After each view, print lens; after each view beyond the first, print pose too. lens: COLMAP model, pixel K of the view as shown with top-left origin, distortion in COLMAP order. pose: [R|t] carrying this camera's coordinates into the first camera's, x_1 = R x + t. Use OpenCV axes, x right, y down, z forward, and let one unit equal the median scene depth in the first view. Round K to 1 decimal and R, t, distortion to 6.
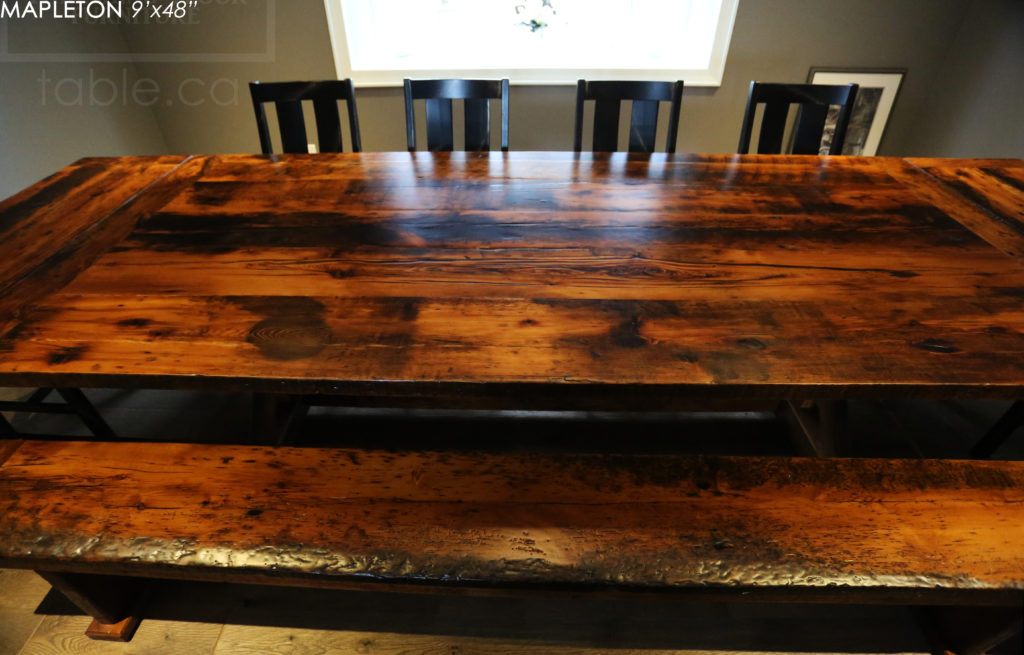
lens RADIAL K [[500.1, 0, 505.4], [0, 500.1, 322.1], [0, 0, 1]] dist [-0.066951, 0.024966]
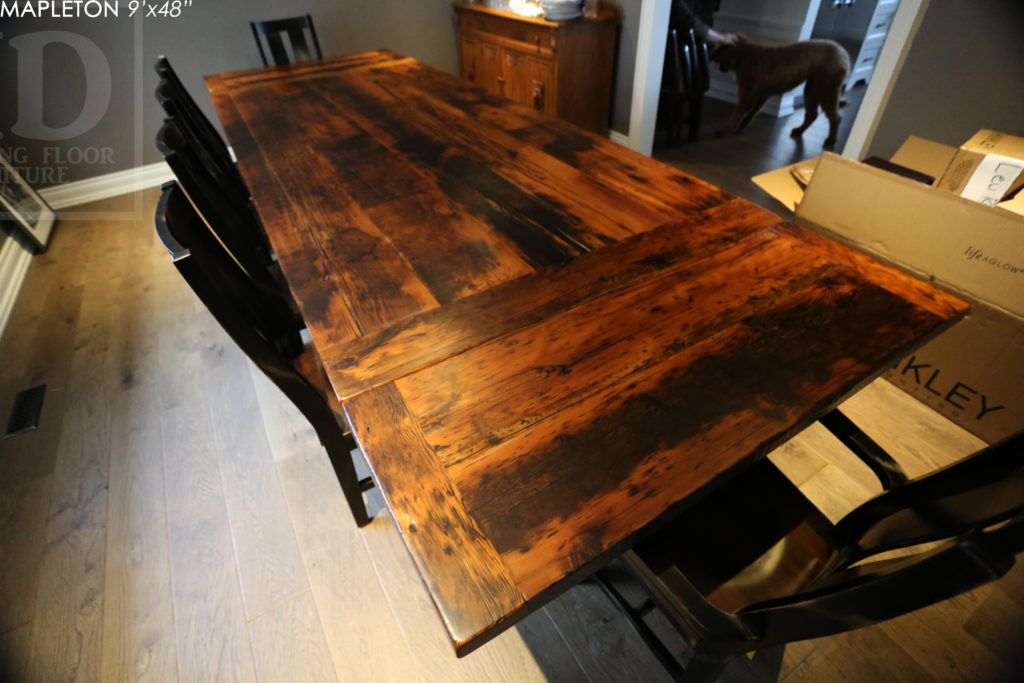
lens RADIAL K [[495.1, 0, 509.9], [0, 495.1, 335.1], [0, 0, 1]] dist [-0.079371, 0.029401]
pose [[-0.526320, -0.534084, 0.661621, -1.277231], [0.557362, 0.370926, 0.742806, -0.793343], [-0.642133, 0.759716, 0.102453, 1.044585]]
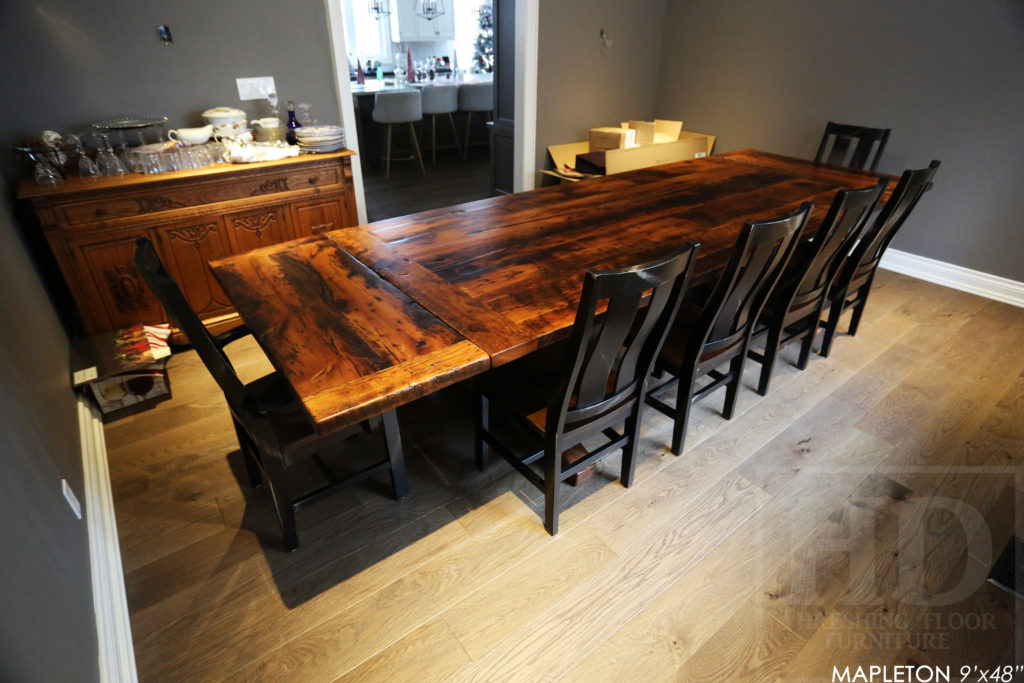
lens RADIAL K [[554.3, 0, 507.0], [0, 554.3, 340.9], [0, 0, 1]] dist [-0.105894, 0.076772]
pose [[-0.785865, 0.309314, -0.535482, 1.533207], [-0.381903, 0.438306, 0.813657, -1.244690], [0.486380, 0.843927, -0.226322, 1.481904]]
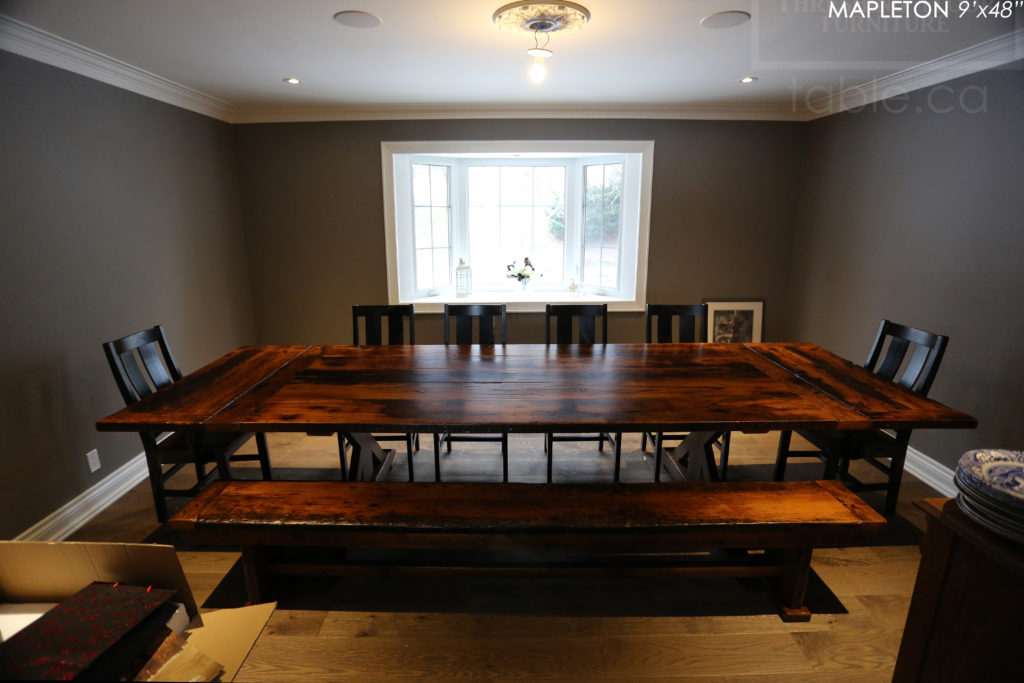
lens RADIAL K [[495.1, 0, 509.9], [0, 495.1, 335.1], [0, 0, 1]] dist [-0.079371, 0.029401]
pose [[0.999611, -0.004563, 0.027502, -0.034701], [0.015582, 0.909480, -0.415455, 0.409635], [-0.023117, 0.415722, 0.909198, -0.671455]]
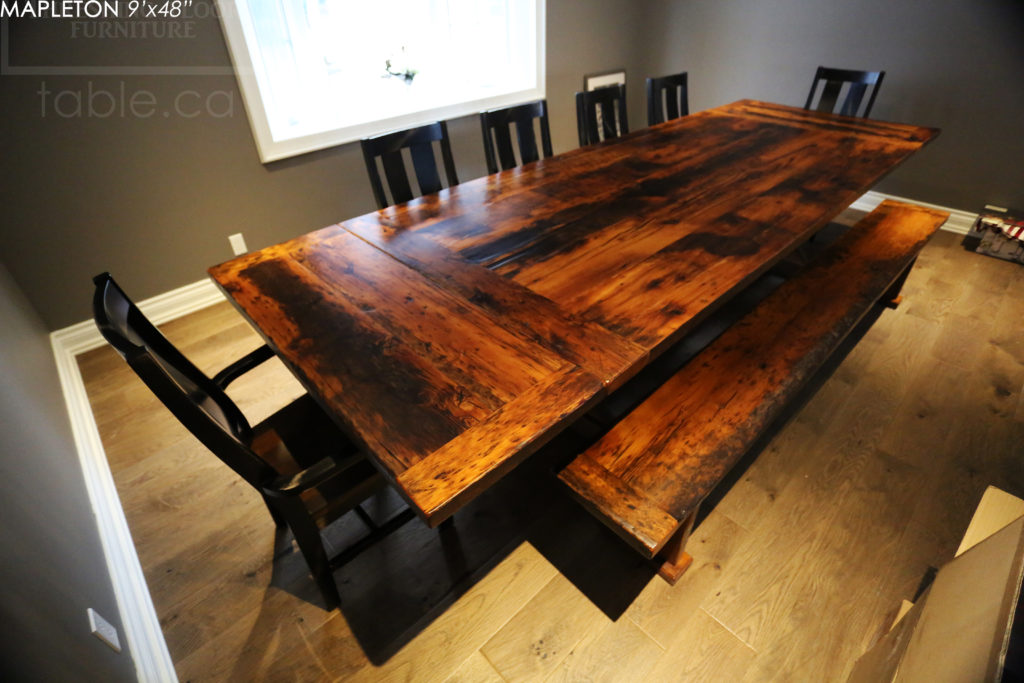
lens RADIAL K [[495.1, 0, 509.9], [0, 495.1, 335.1], [0, 0, 1]] dist [-0.079371, 0.029401]
pose [[0.718149, -0.416825, 0.557242, -1.304004], [0.451008, 0.888610, 0.083454, -0.112086], [-0.529956, 0.191388, 0.826146, 0.131623]]
